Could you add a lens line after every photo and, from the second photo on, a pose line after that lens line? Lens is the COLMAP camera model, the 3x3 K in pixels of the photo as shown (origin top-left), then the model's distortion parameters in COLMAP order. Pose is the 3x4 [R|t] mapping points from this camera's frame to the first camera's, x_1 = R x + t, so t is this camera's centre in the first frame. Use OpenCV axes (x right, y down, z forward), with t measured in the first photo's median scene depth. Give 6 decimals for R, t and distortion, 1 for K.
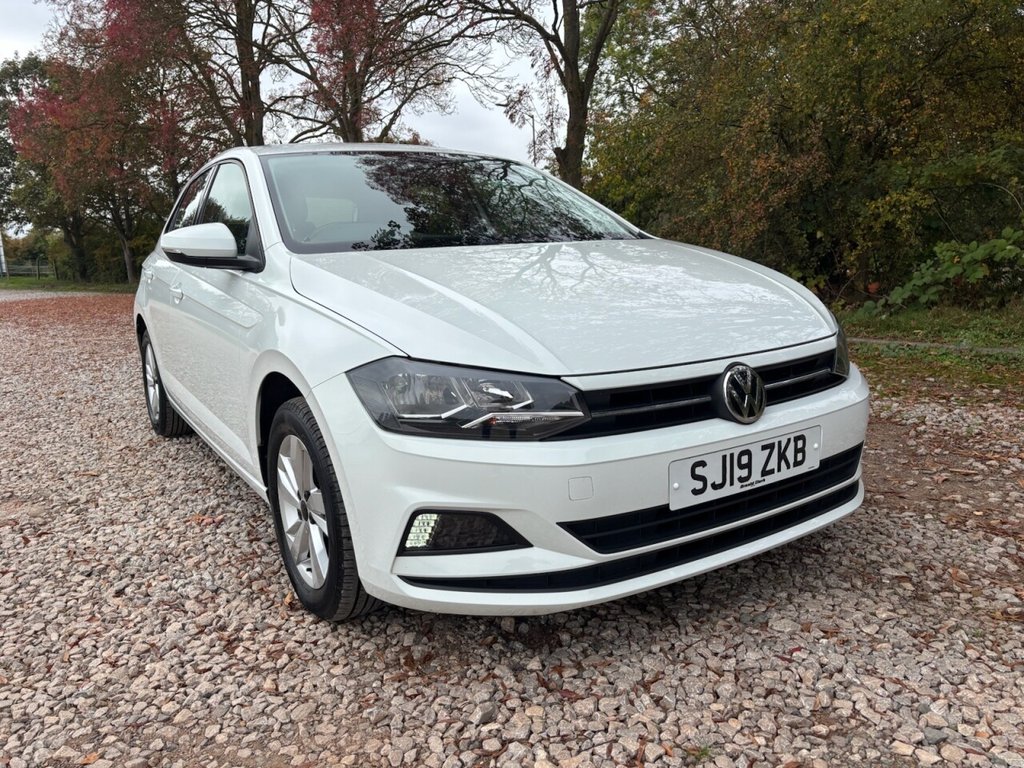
lens RADIAL K [[769.1, 0, 521.9], [0, 769.1, 384.4], [0, 0, 1]] dist [0.059429, -0.062879]
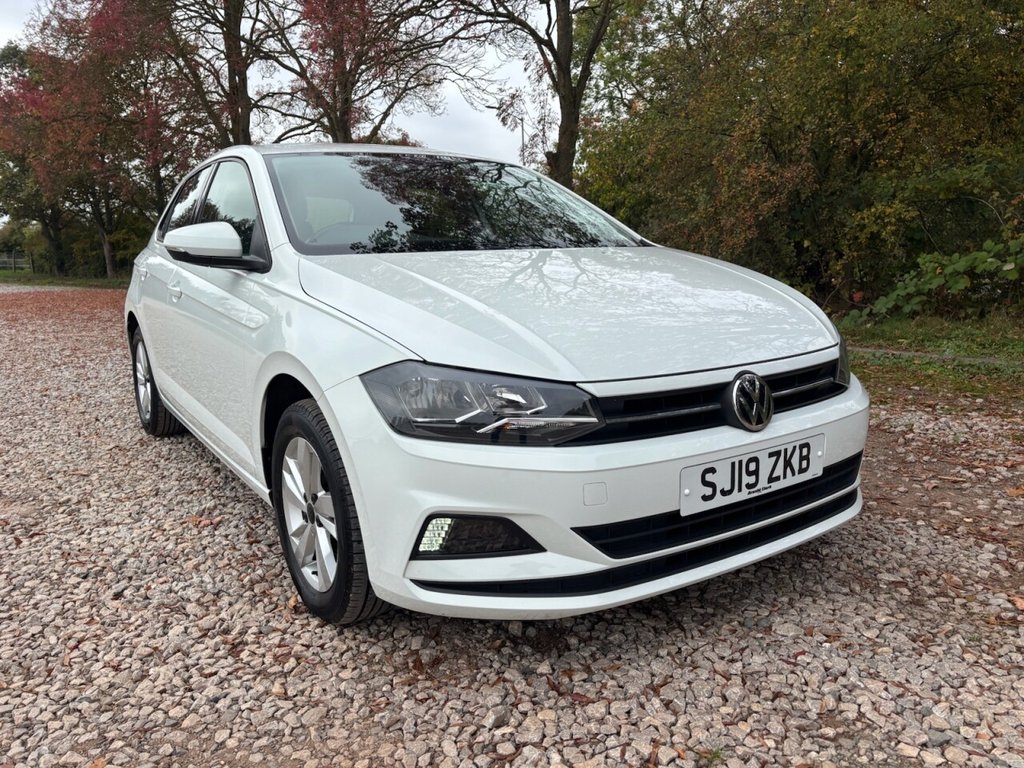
lens RADIAL K [[769.1, 0, 534.5], [0, 769.1, 383.3], [0, 0, 1]] dist [0.059429, -0.062879]
pose [[0.999218, 0.013302, 0.037234, -0.033774], [-0.013145, 0.999904, -0.004468, -0.003559], [-0.037290, 0.003976, 0.999297, -0.006077]]
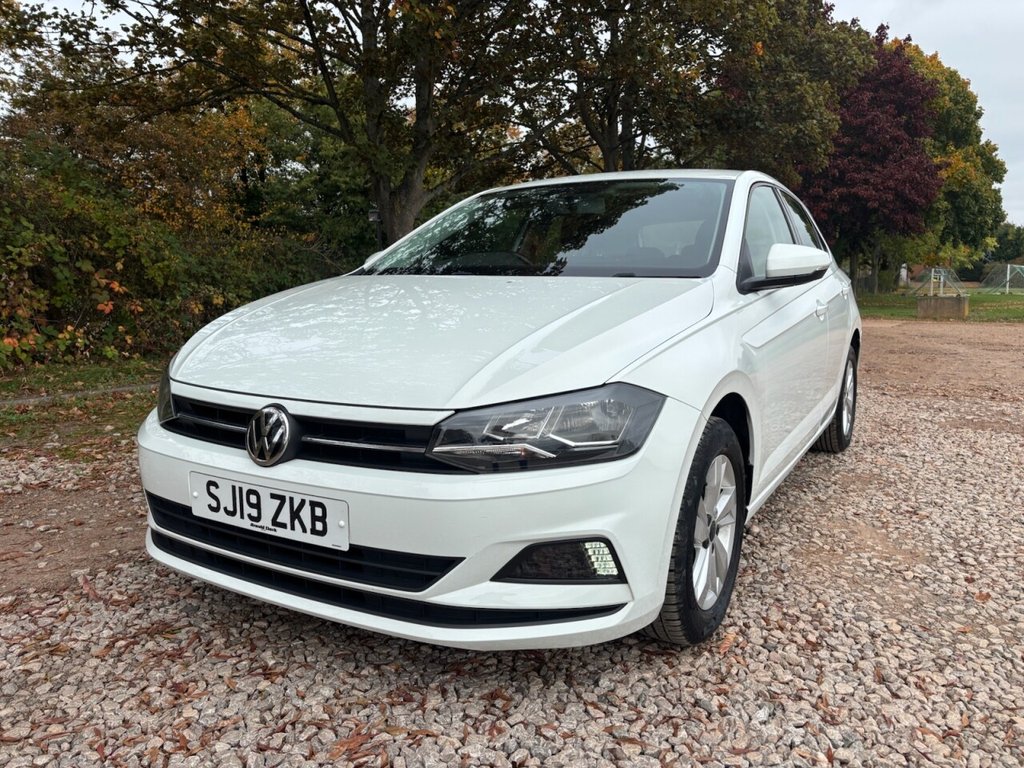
lens RADIAL K [[769.1, 0, 519.1], [0, 769.1, 389.0], [0, 0, 1]] dist [0.059429, -0.062879]
pose [[0.446055, 0.170913, -0.878535, 1.160315], [-0.182340, 0.978364, 0.097755, -0.181751], [0.876234, 0.116588, 0.467569, 0.727257]]
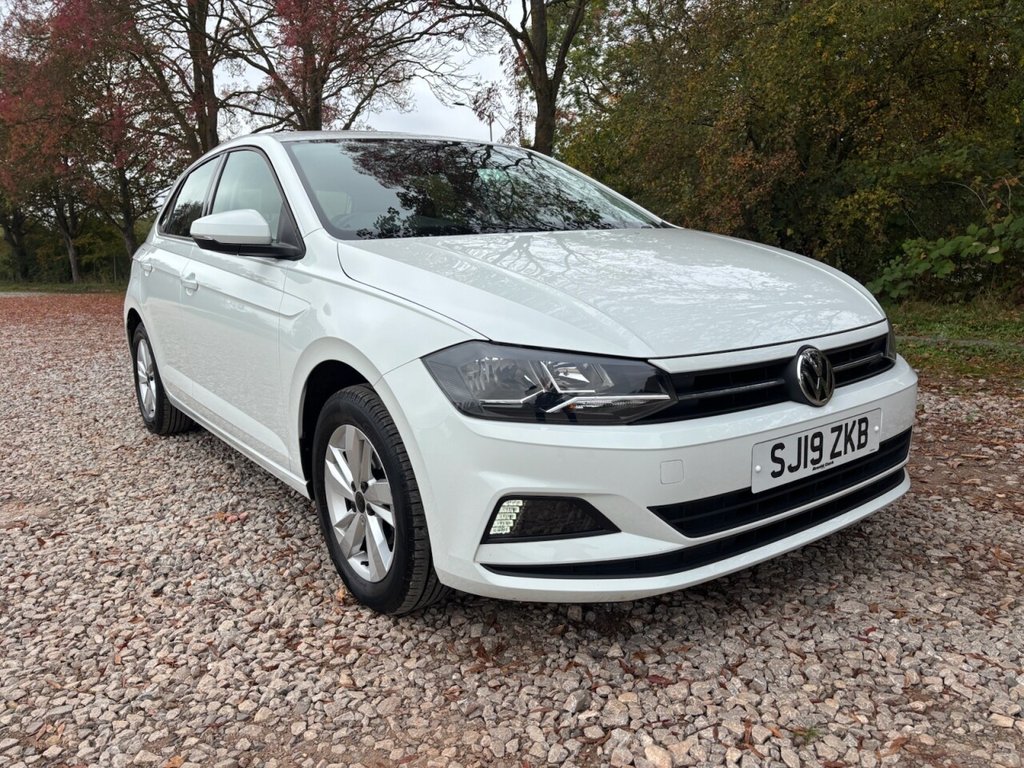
lens RADIAL K [[769.1, 0, 518.2], [0, 769.1, 382.8], [0, 0, 1]] dist [0.059429, -0.062879]
pose [[0.998232, -0.009340, 0.058704, -0.139993], [0.009494, 0.999952, -0.002343, 0.017098], [-0.058680, 0.002896, 0.998273, 0.016909]]
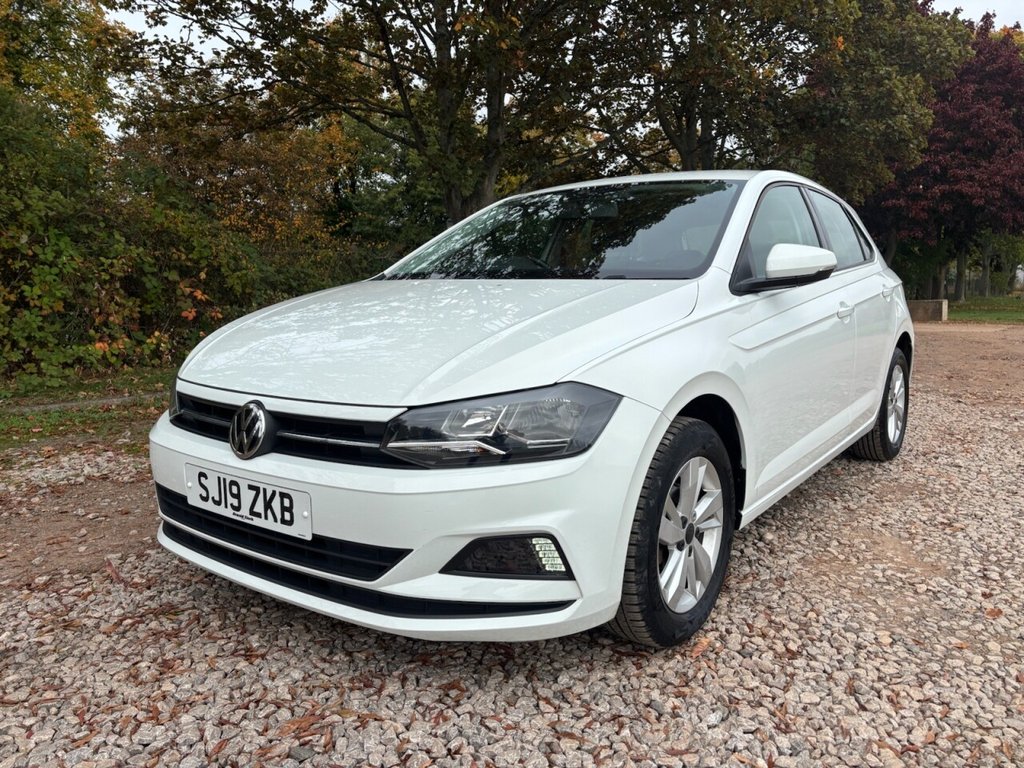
lens RADIAL K [[769.1, 0, 514.0], [0, 769.1, 385.5], [0, 0, 1]] dist [0.059429, -0.062879]
pose [[0.339135, 0.162805, -0.926543, 1.238985], [-0.177549, 0.978288, 0.106910, -0.202609], [0.923831, 0.128250, 0.360678, 0.849133]]
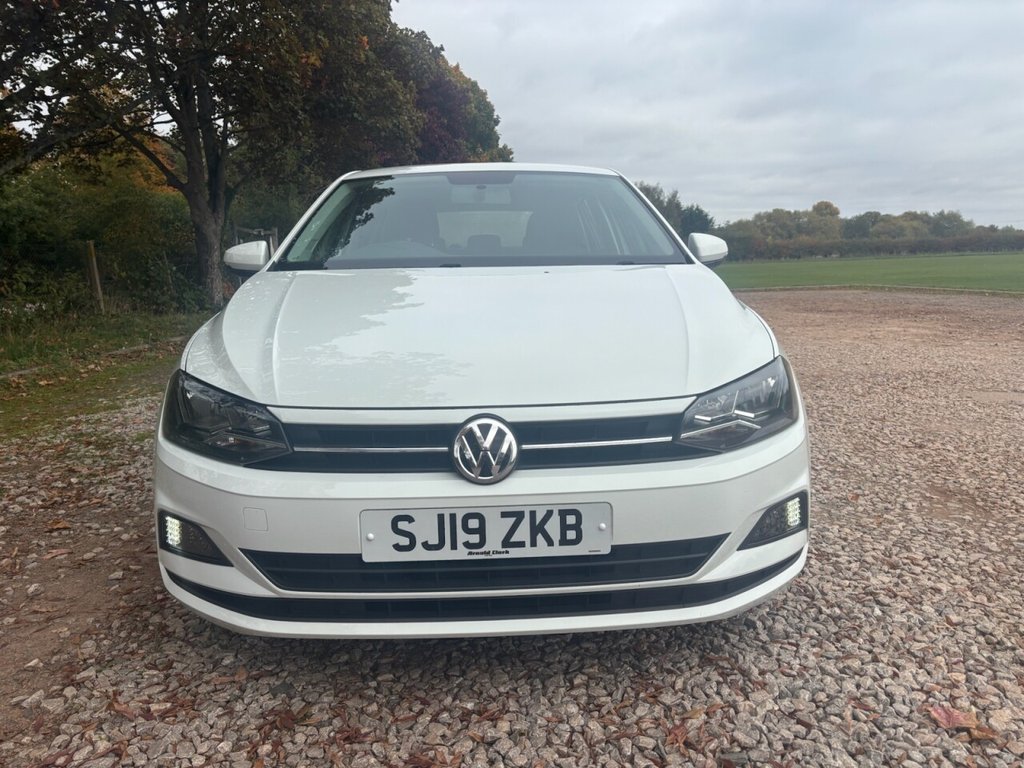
lens RADIAL K [[769.1, 0, 526.1], [0, 769.1, 372.7], [0, 0, 1]] dist [0.059429, -0.062879]
pose [[0.858448, 0.097019, -0.503640, 0.686240], [-0.106736, 0.994241, 0.009597, -0.080455], [0.501671, 0.045519, 0.863860, 0.229357]]
